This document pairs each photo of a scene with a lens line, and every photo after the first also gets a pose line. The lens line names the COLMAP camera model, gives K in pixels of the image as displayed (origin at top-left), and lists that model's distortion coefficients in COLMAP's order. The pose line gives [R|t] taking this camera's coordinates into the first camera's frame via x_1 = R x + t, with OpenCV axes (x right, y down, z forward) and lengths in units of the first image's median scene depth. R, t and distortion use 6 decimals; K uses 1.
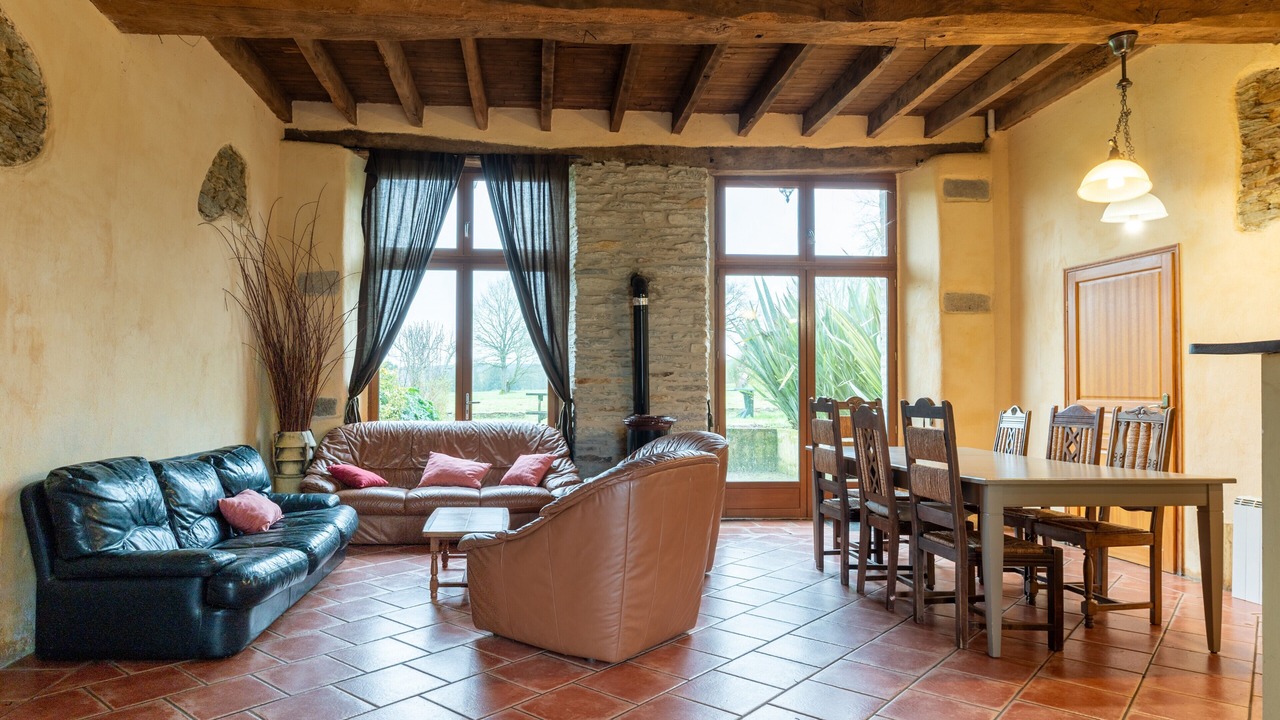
lens RADIAL K [[779.9, 0, 573.1], [0, 779.9, 339.2], [0, 0, 1]] dist [0.003135, -0.003337]
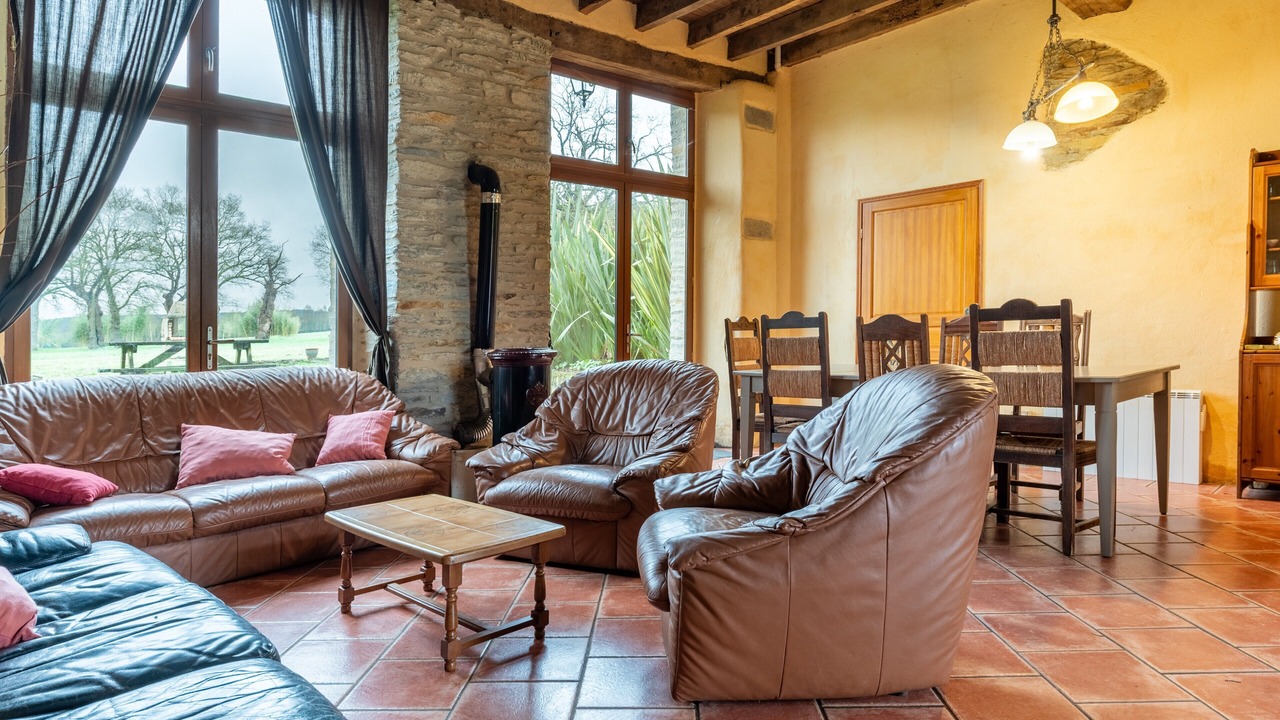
lens RADIAL K [[779.9, 0, 633.8], [0, 779.9, 285.2], [0, 0, 1]] dist [0.003135, -0.003337]
pose [[0.773051, 0.015474, 0.634155, -0.277666], [-0.010196, 0.999876, -0.011970, 0.042123], [-0.634261, 0.002787, 0.773114, 0.321038]]
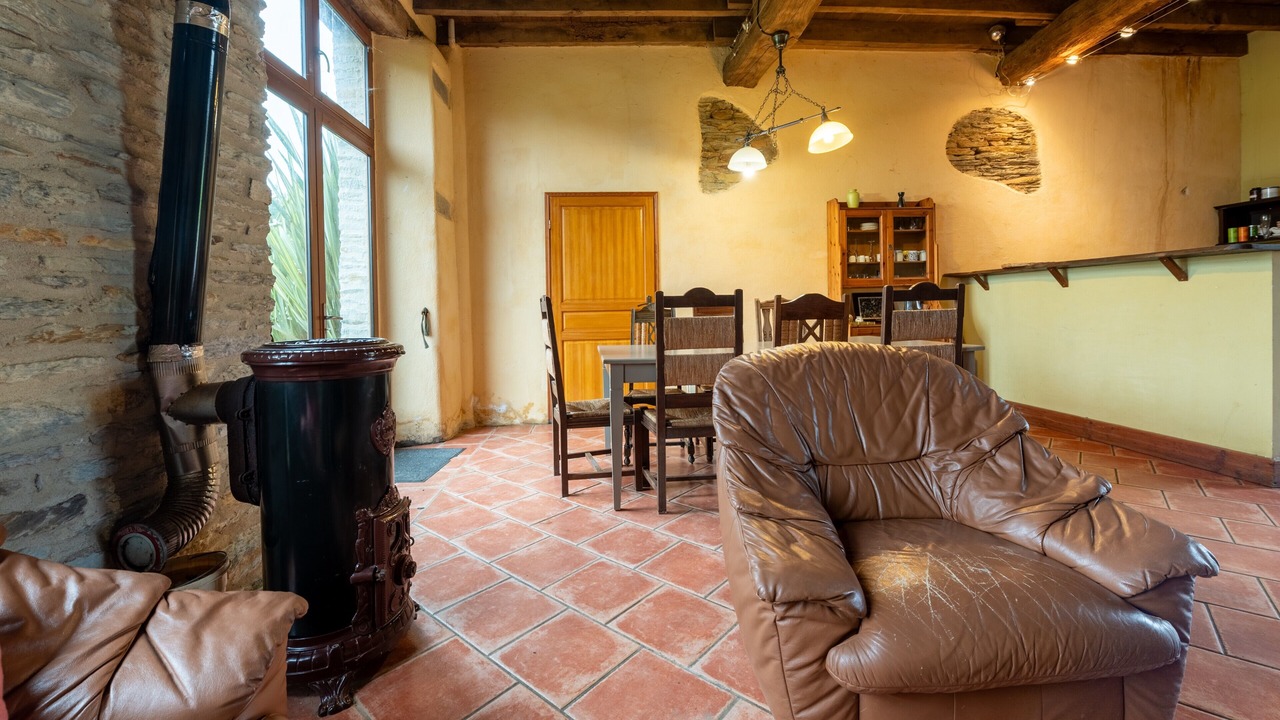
lens RADIAL K [[522.6, 0, 634.3], [0, 522.6, 311.9], [0, 0, 1]] dist [-0.009208, -0.000235]
pose [[-0.016208, -0.009500, 0.999824, -0.148112], [-0.039633, 0.999175, 0.008851, 0.070705], [-0.999083, -0.039483, -0.016571, 0.789108]]
